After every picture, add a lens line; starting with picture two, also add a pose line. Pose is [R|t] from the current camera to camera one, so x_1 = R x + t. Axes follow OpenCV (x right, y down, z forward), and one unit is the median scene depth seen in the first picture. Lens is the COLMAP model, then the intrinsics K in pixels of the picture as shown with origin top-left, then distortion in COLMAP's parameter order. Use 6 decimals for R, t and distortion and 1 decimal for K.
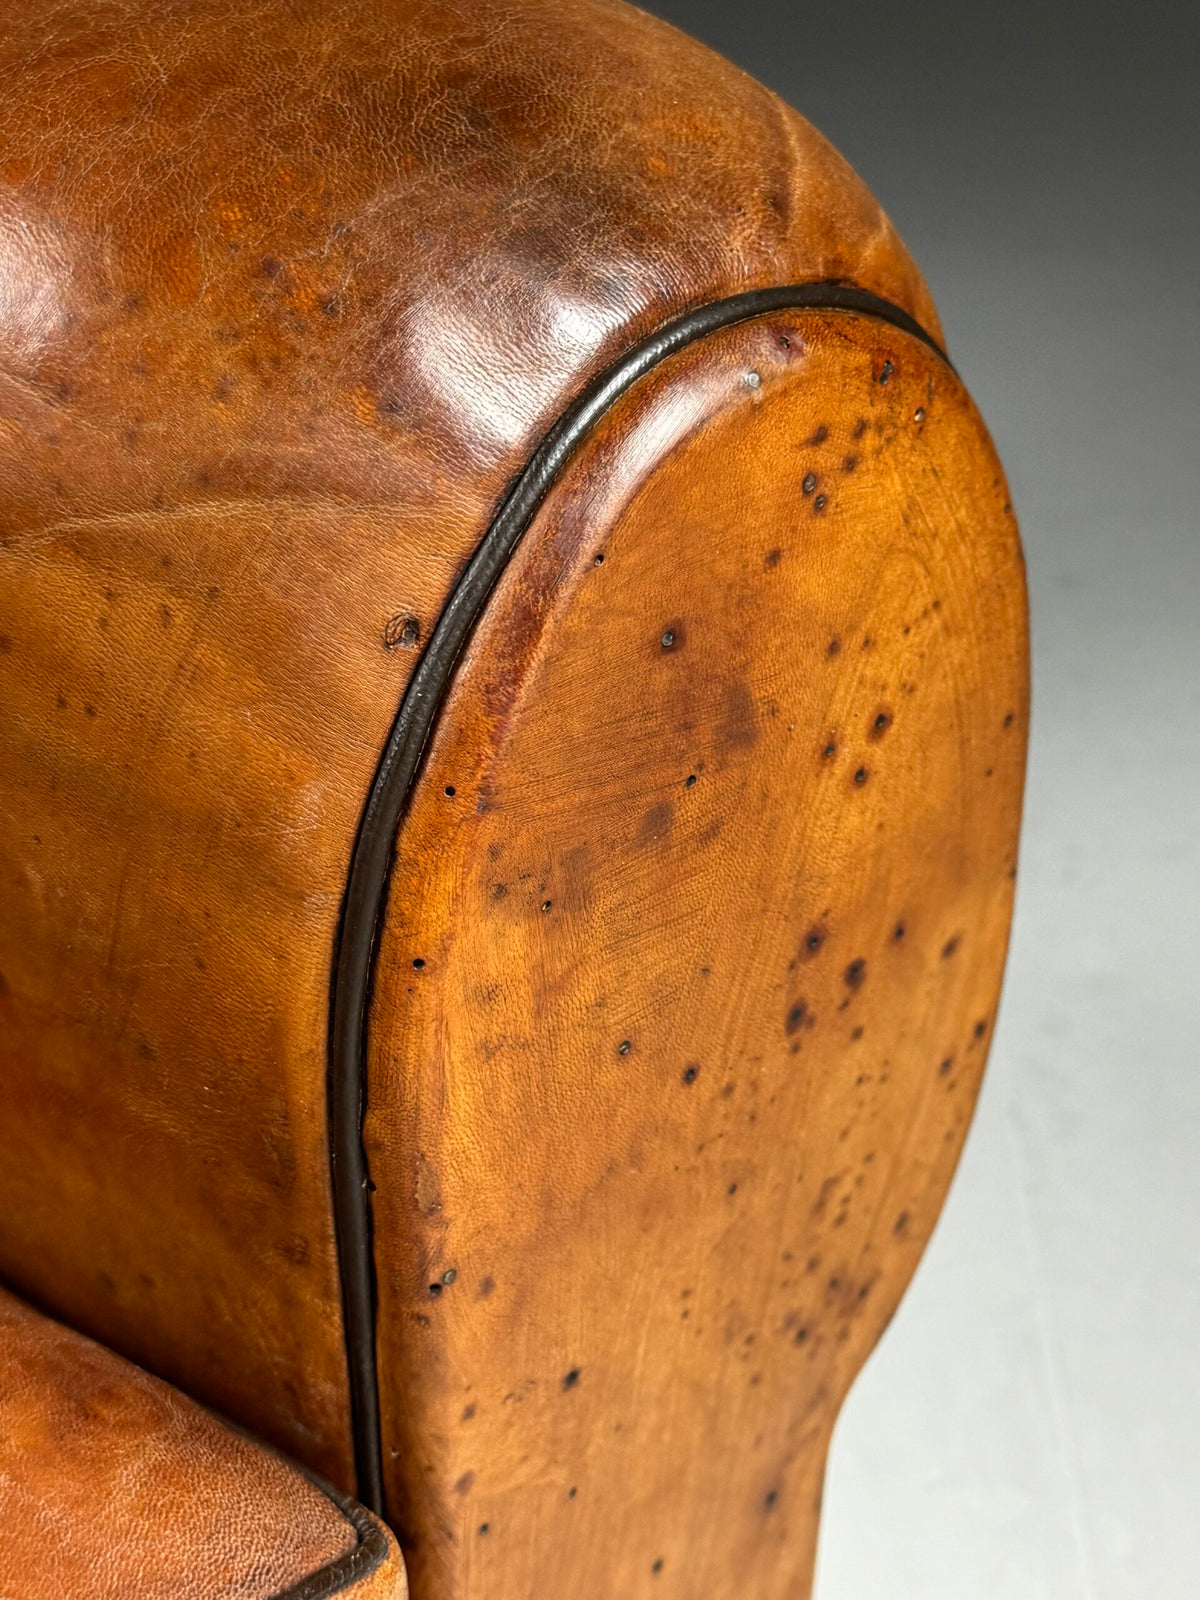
lens RADIAL K [[2155.7, 0, 600.0], [0, 2155.7, 800.0], [0, 0, 1]] dist [0.171324, -0.042633]
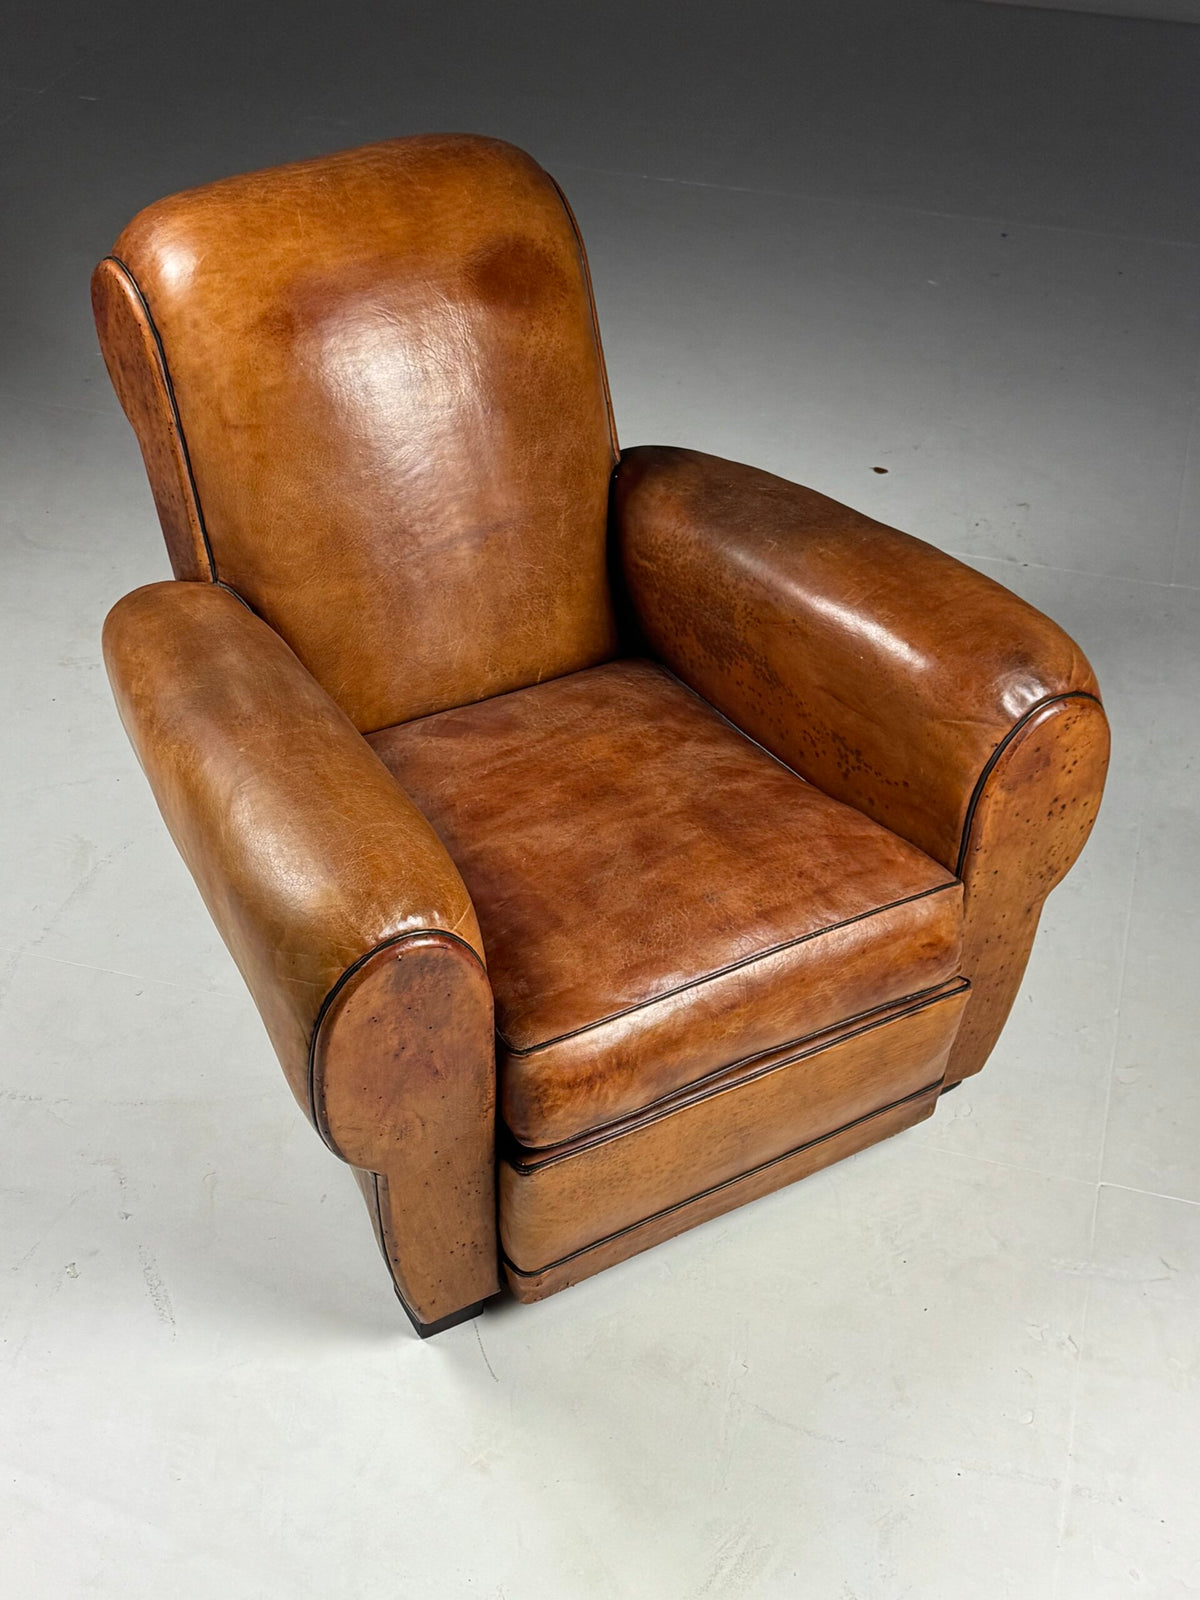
lens RADIAL K [[2155.7, 0, 600.0], [0, 2155.7, 800.0], [0, 0, 1]] dist [0.171324, -0.042633]
pose [[0.977974, 0.157665, -0.136779, -0.288442], [-0.138303, 0.980286, 0.141105, -0.576708], [0.156330, -0.119080, 0.980500, -4.770281]]
